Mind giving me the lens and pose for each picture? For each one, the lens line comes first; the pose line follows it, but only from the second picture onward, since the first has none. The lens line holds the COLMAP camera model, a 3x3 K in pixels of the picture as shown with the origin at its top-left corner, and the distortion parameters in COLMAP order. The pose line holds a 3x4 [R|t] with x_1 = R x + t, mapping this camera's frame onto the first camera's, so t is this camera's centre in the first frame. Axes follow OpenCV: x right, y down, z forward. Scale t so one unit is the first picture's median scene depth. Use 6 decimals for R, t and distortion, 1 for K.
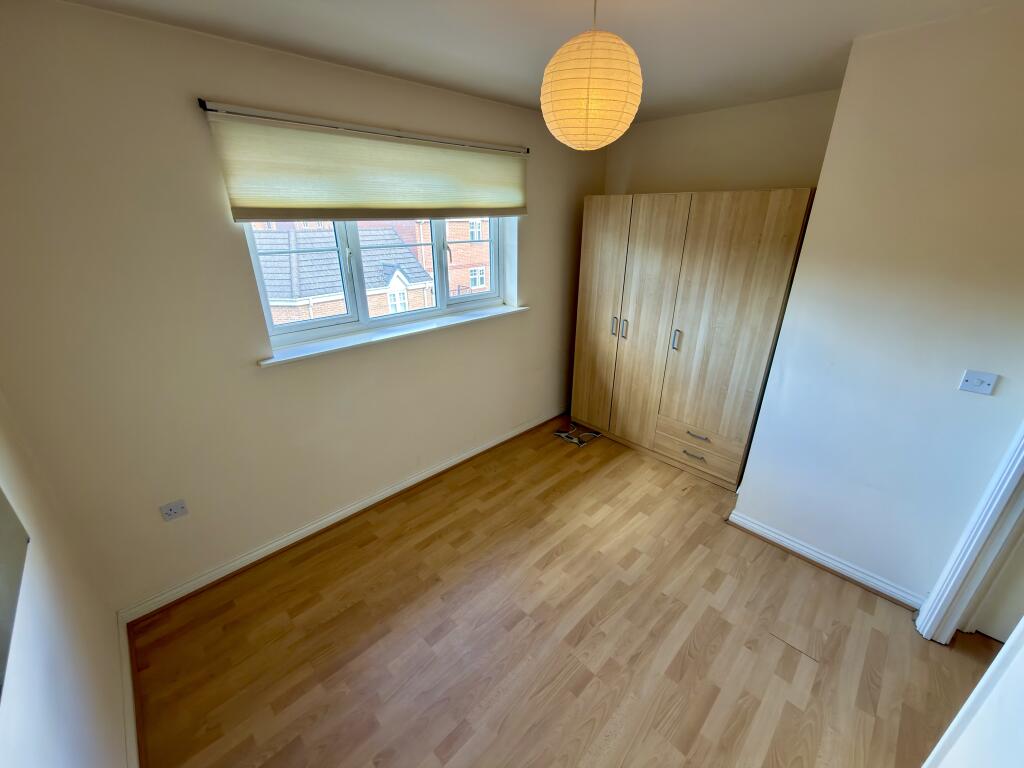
lens RADIAL K [[408.1, 0, 508.9], [0, 408.1, 384.6], [0, 0, 1]] dist [-0.001890, 0.000118]
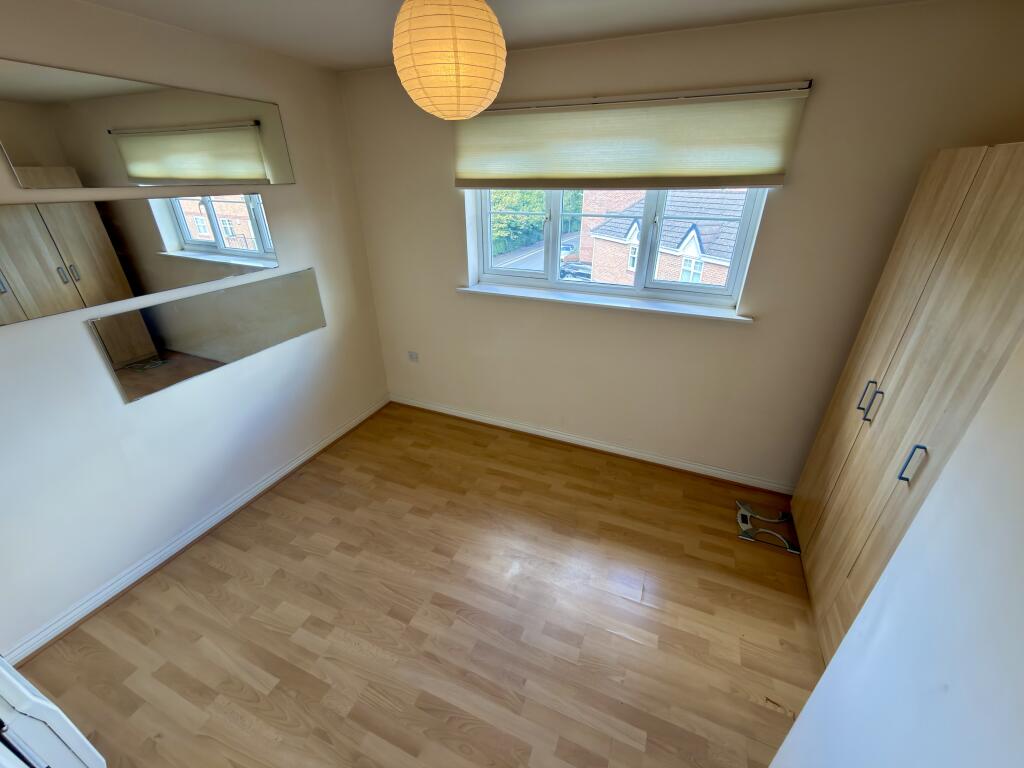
lens RADIAL K [[408.1, 0, 510.5], [0, 408.1, 381.9], [0, 0, 1]] dist [-0.001890, 0.000118]
pose [[0.388399, 0.413171, -0.823672, 0.677322], [-0.349906, 0.893027, 0.282964, -0.193760], [0.852474, 0.178305, 0.491422, 0.416184]]
